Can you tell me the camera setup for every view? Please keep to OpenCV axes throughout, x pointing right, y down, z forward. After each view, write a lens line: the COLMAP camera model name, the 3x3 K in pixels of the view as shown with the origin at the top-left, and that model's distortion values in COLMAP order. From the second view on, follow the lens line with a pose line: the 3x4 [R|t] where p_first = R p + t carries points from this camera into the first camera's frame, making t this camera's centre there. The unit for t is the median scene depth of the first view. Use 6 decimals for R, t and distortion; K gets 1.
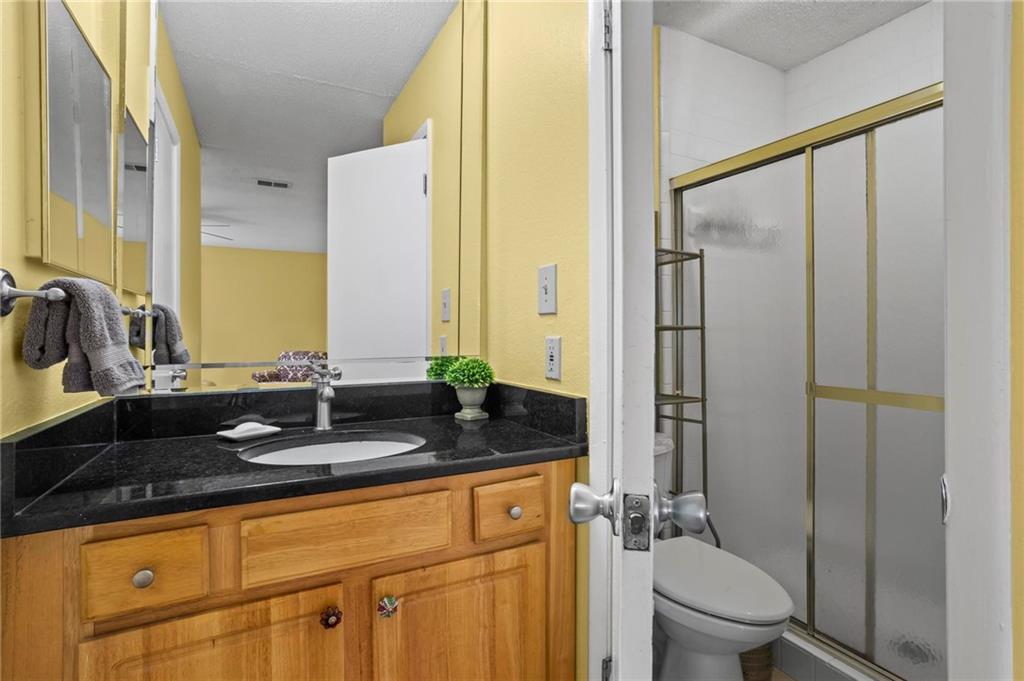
lens RADIAL K [[499.9, 0, 511.0], [0, 499.9, 338.4], [0, 0, 1]] dist [-0.047265, 0.022803]
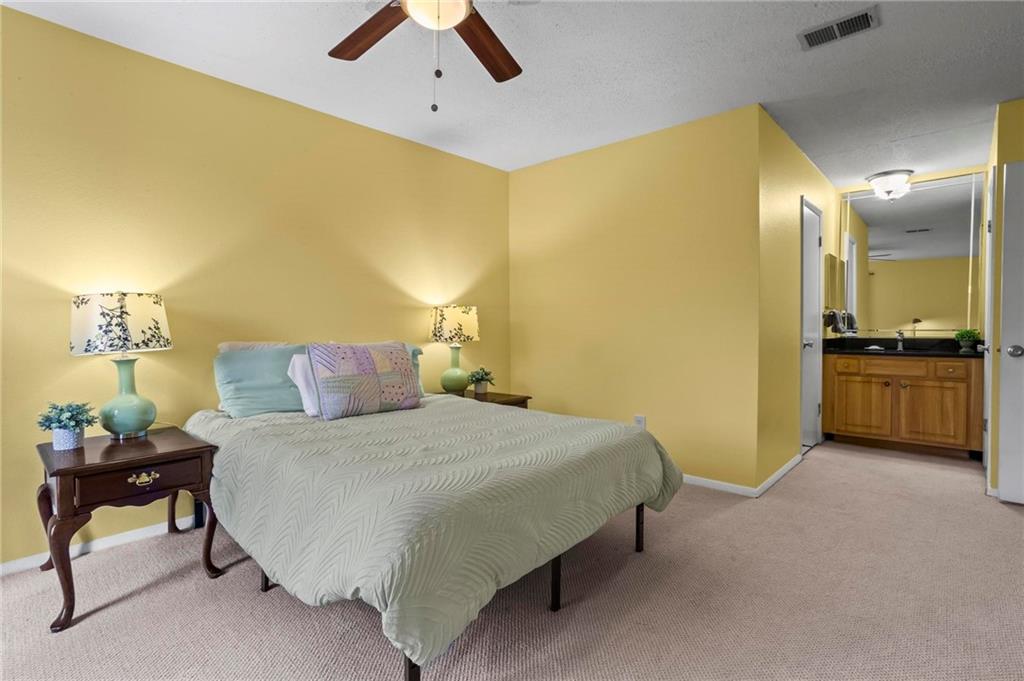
lens RADIAL K [[499.9, 0, 491.8], [0, 499.9, 340.7], [0, 0, 1]] dist [-0.047265, 0.022803]
pose [[0.332529, 0.028650, -0.942658, 2.370806], [-0.007340, 0.999587, 0.027791, 0.071212], [0.943065, -0.002322, 0.332602, -3.499366]]
